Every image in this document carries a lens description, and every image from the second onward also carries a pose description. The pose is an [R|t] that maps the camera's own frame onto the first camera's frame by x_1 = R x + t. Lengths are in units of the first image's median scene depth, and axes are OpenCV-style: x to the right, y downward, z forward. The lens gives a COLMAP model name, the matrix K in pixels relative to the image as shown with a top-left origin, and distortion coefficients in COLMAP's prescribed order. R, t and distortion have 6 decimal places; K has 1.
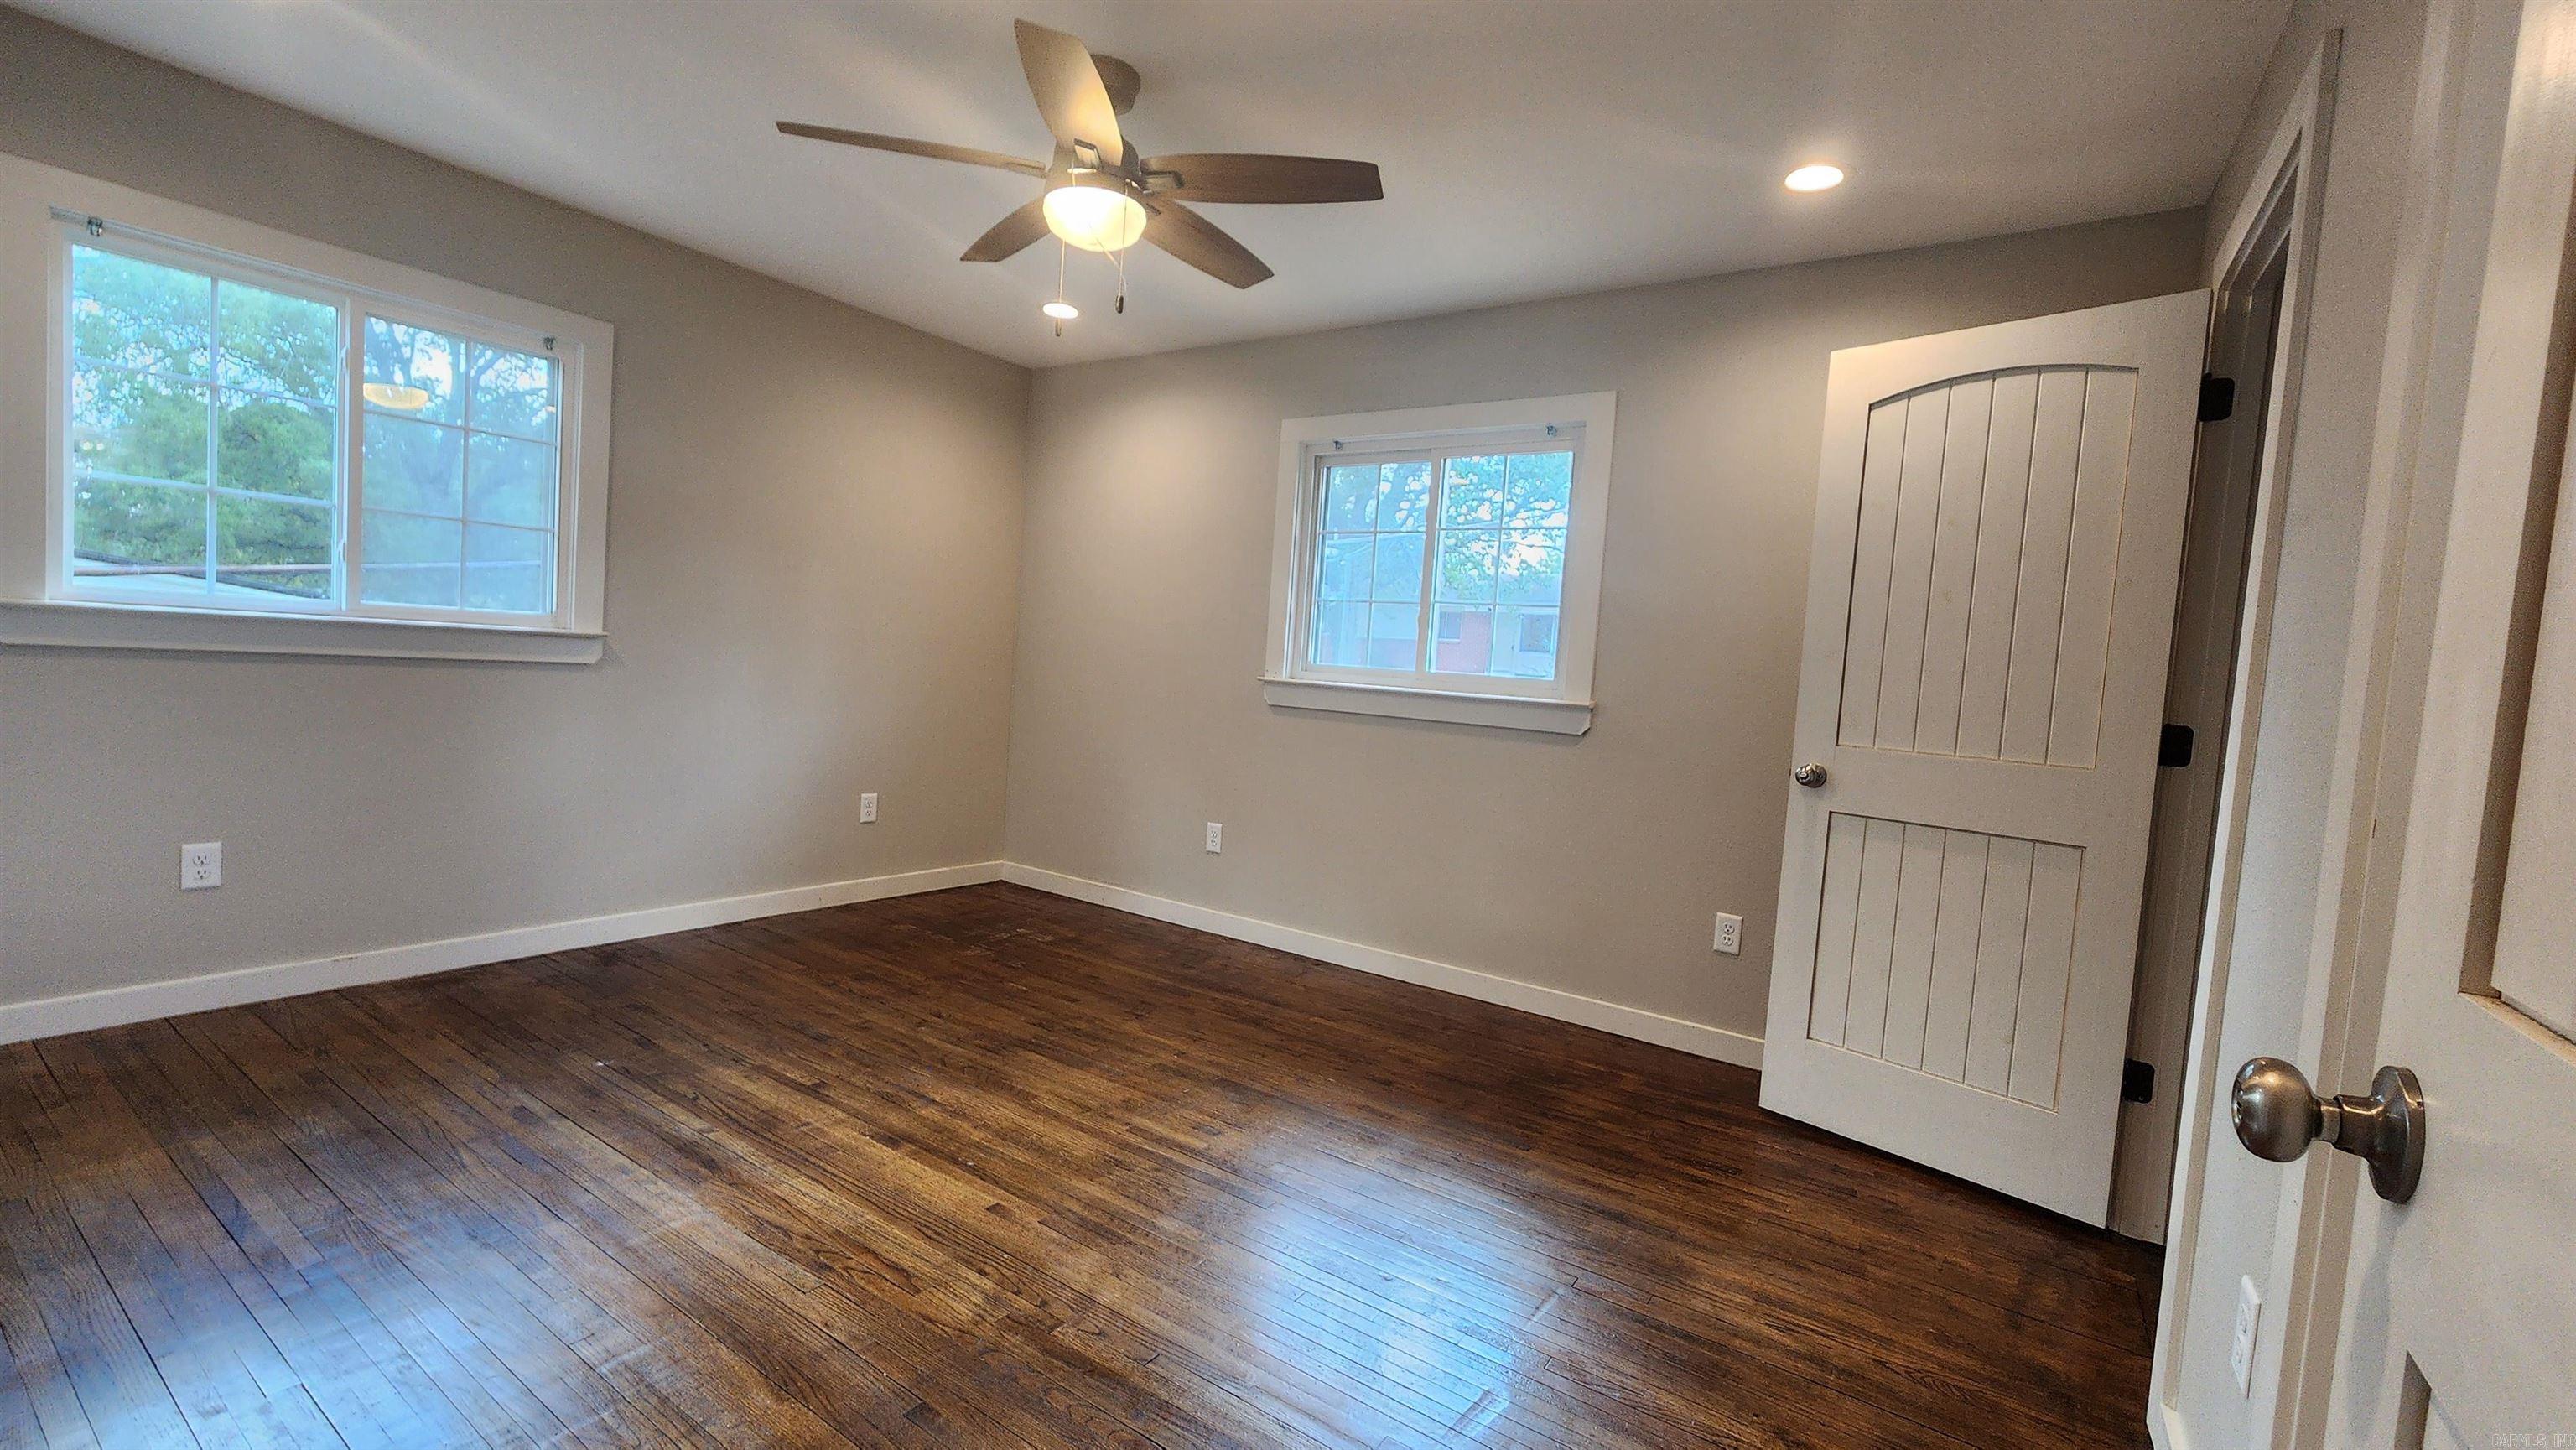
lens RADIAL K [[1052.9, 0, 1287.8], [0, 1052.9, 722.0], [0, 0, 1]] dist [0.001149, -0.000549]
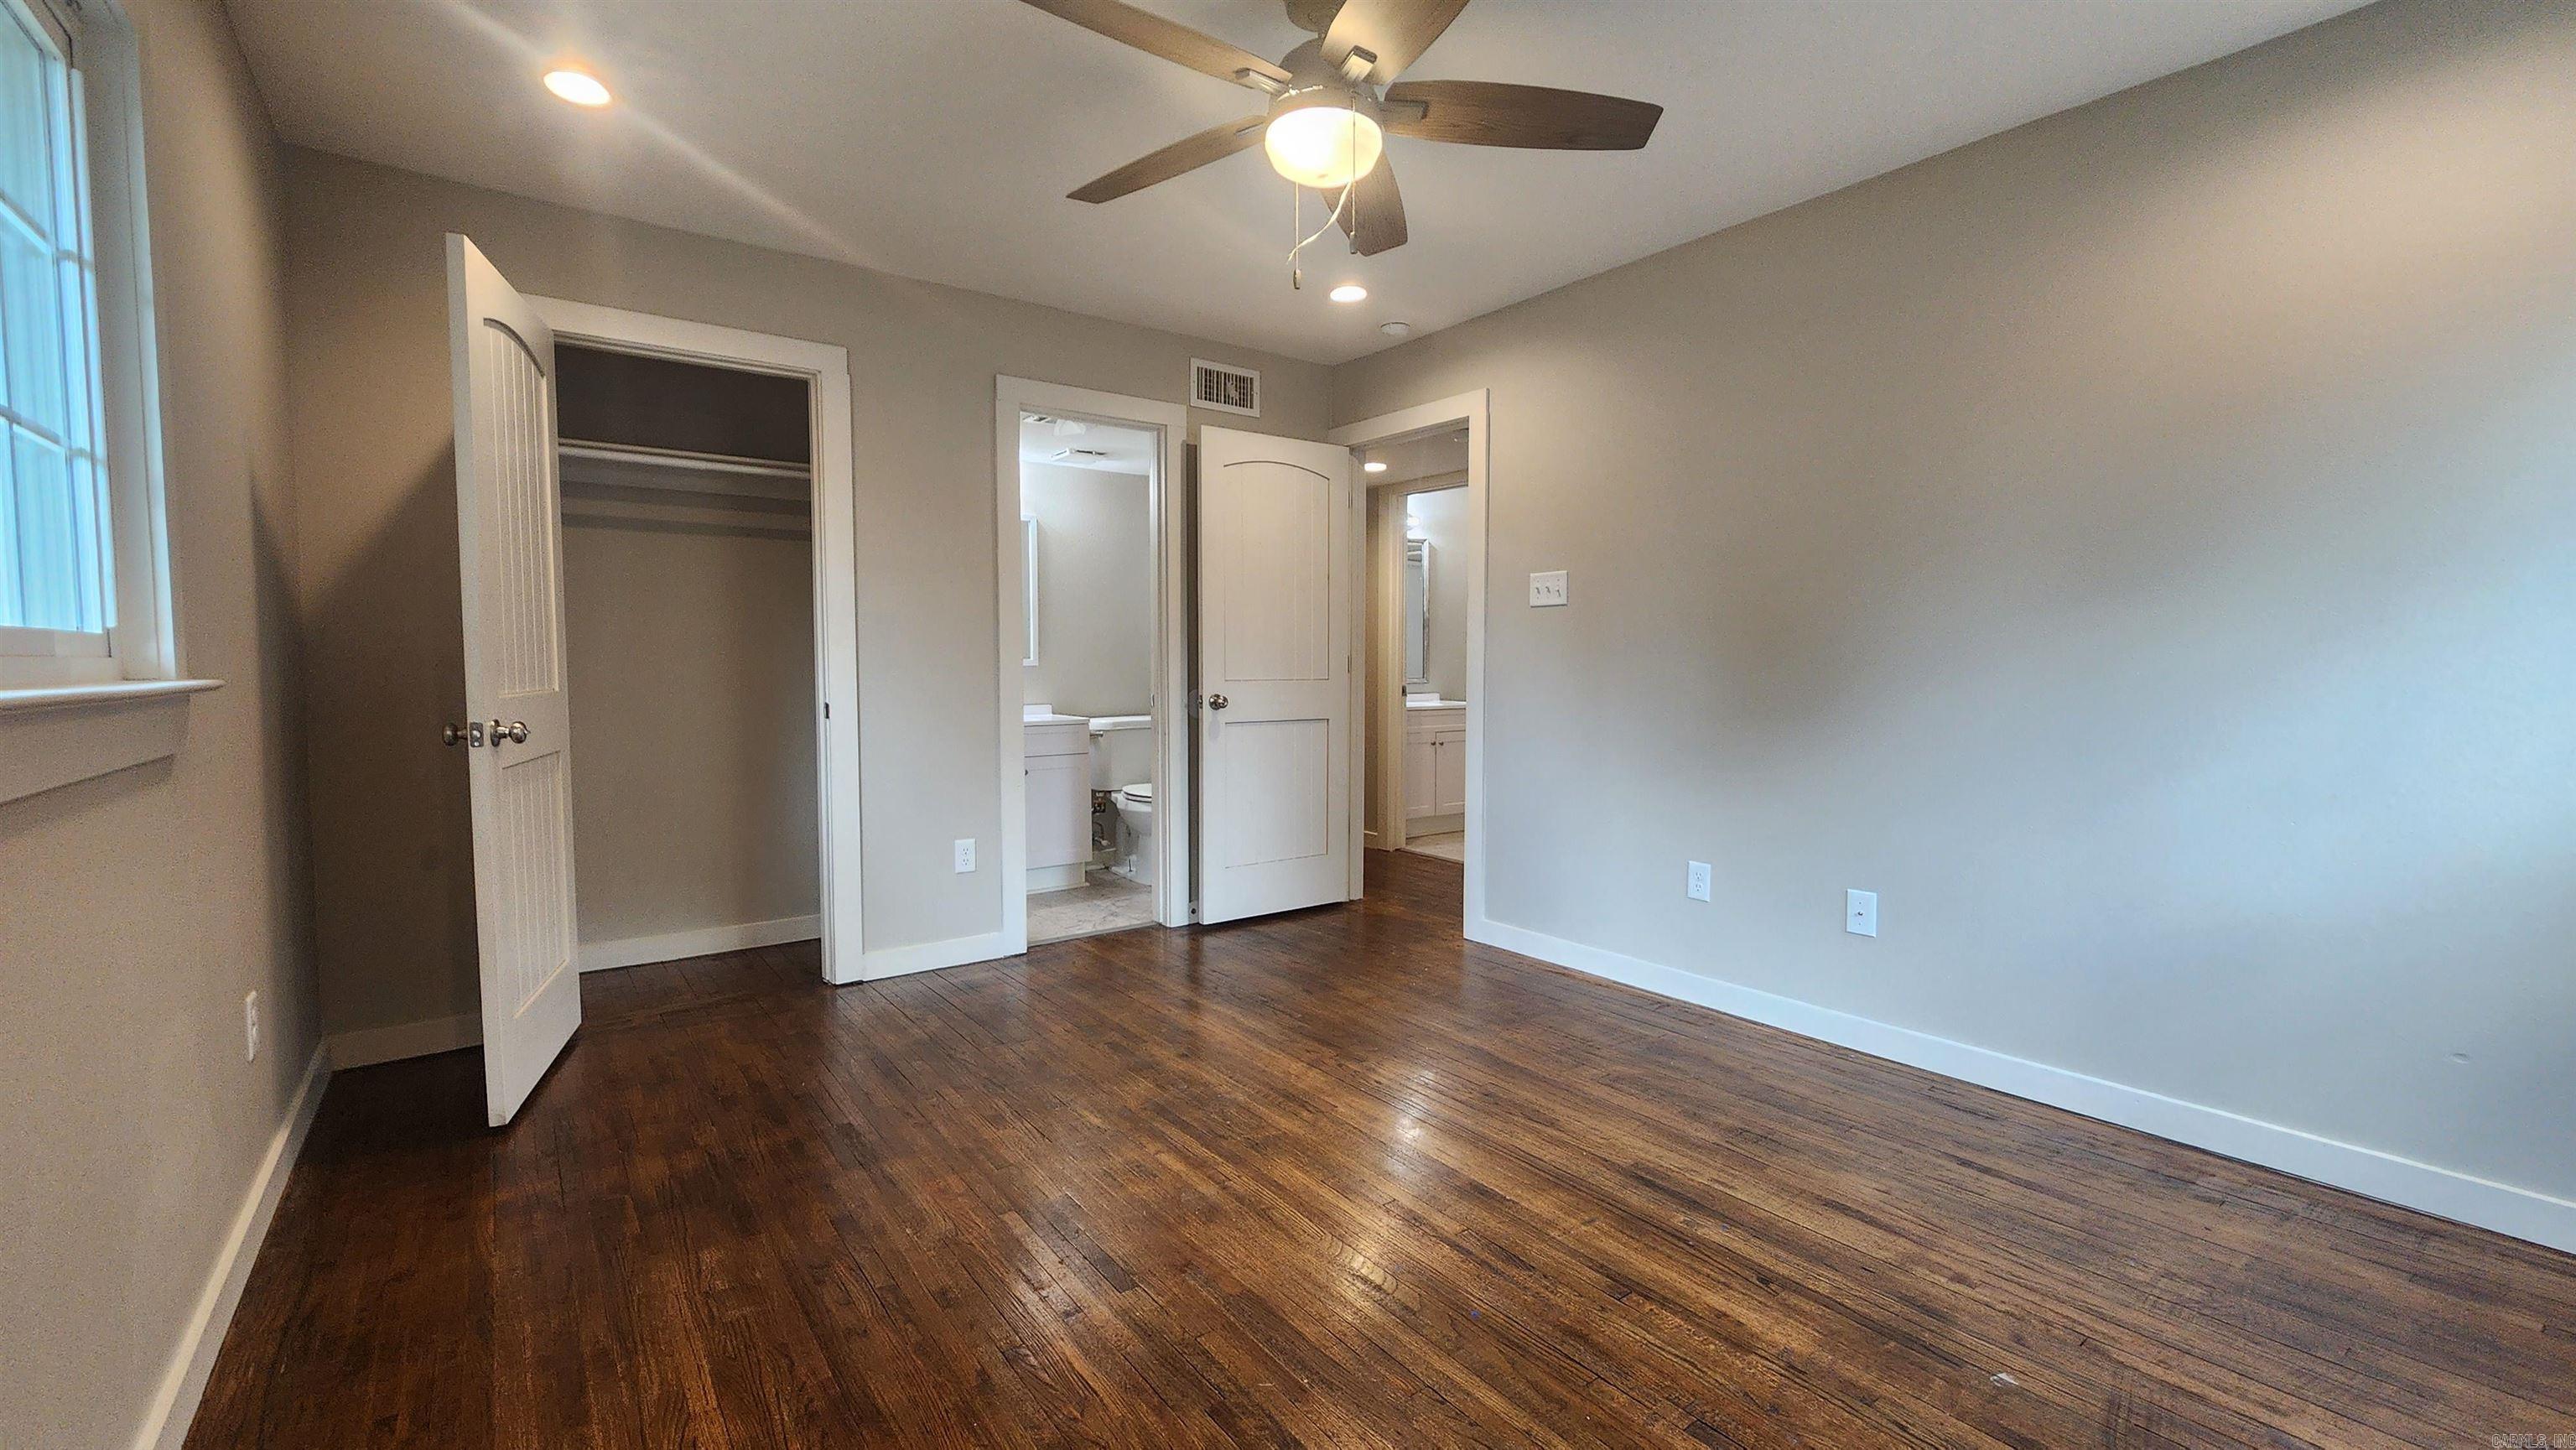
lens RADIAL K [[1053.0, 0, 1288.0], [0, 1053.0, 725.0], [0, 0, 1]] dist [-0.000533, 0.000223]
pose [[-0.941516, -0.088862, 0.325041, -0.478677], [-0.047339, 0.989916, 0.133510, -0.122360], [-0.333627, 0.110314, -0.936229, 1.869091]]
